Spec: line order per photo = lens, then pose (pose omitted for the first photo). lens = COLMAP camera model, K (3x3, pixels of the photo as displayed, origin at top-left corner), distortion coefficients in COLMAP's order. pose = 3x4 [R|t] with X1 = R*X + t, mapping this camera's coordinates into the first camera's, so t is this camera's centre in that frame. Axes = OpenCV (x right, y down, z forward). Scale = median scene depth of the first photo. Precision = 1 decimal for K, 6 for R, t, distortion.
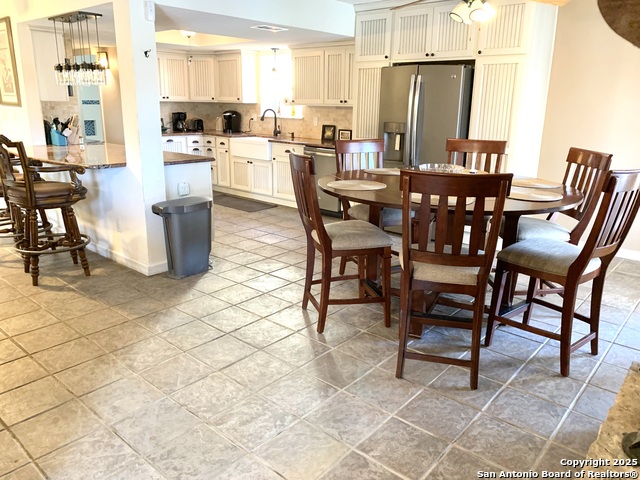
lens RADIAL K [[487.4, 0, 320.0], [0, 487.4, 240.0], [0, 0, 1]] dist [0.000925, -0.005846]
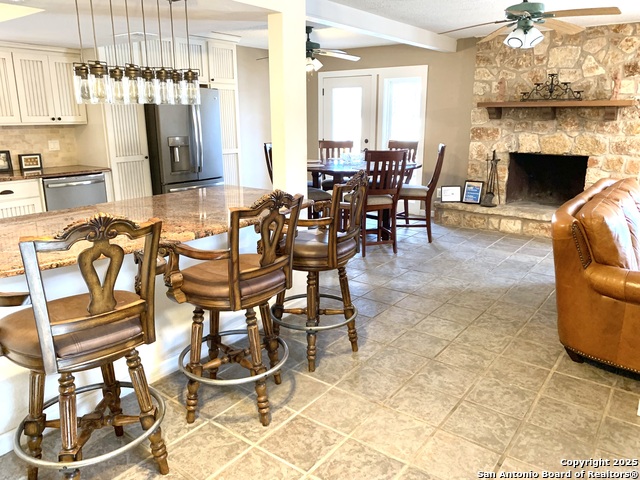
lens RADIAL K [[487.4, 0, 320.0], [0, 487.4, 240.0], [0, 0, 1]] dist [0.000925, -0.005846]
pose [[-0.068048, -0.264452, 0.961995, -0.746758], [0.269692, 0.923457, 0.272934, -0.180963], [-0.960539, 0.278015, 0.008482, 0.564992]]
